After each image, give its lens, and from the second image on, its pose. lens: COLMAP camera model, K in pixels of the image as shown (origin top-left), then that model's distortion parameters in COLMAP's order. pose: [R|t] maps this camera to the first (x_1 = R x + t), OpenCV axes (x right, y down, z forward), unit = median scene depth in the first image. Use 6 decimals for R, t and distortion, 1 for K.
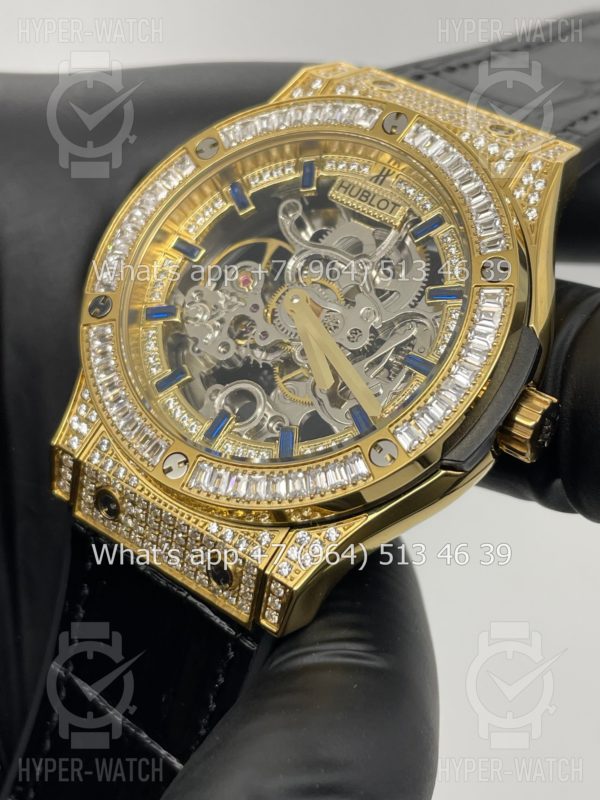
lens RADIAL K [[1231.4, 0, 300.0], [0, 1231.4, 400.0], [0, 0, 1]] dist [0.303851, -1.416192]
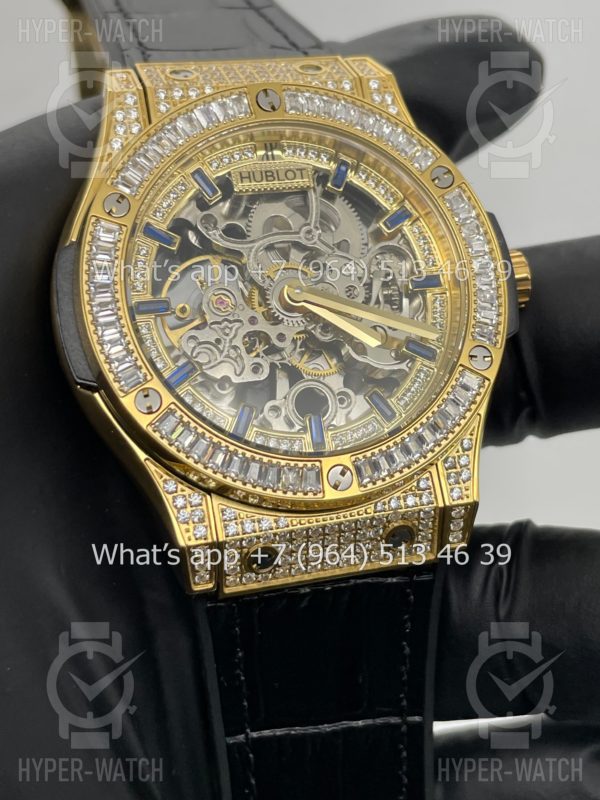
lens RADIAL K [[1231.4, 0, 300.0], [0, 1231.4, 400.0], [0, 0, 1]] dist [0.303851, -1.416192]
pose [[0.605897, -0.536883, 0.587065, -0.653807], [0.464127, 0.837896, 0.287258, -0.297183], [-0.646123, 0.098425, 0.756860, 0.210609]]
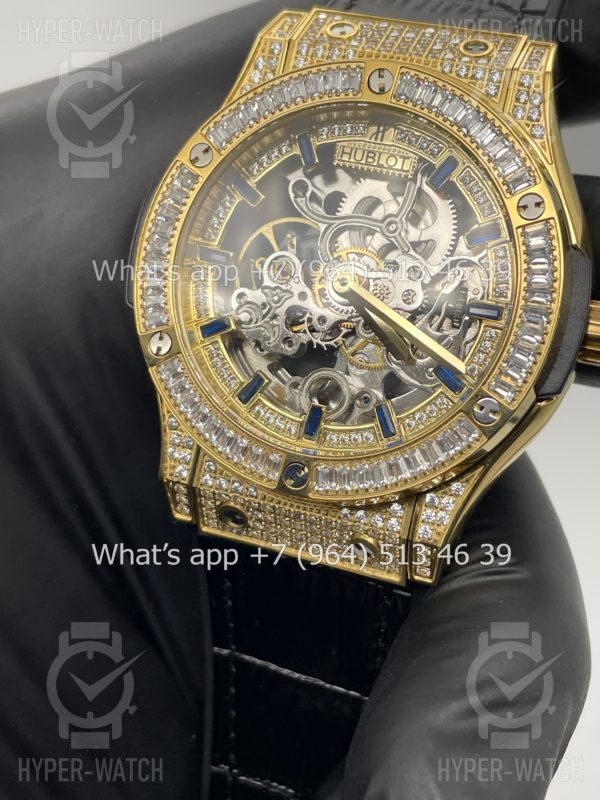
lens RADIAL K [[1231.4, 0, 300.0], [0, 1231.4, 400.0], [0, 0, 1]] dist [0.303851, -1.416192]
pose [[0.941121, -0.333626, 0.054636, -0.125396], [0.313828, 0.922247, 0.225771, -0.230939], [-0.125711, -0.195331, 0.972647, -0.023822]]
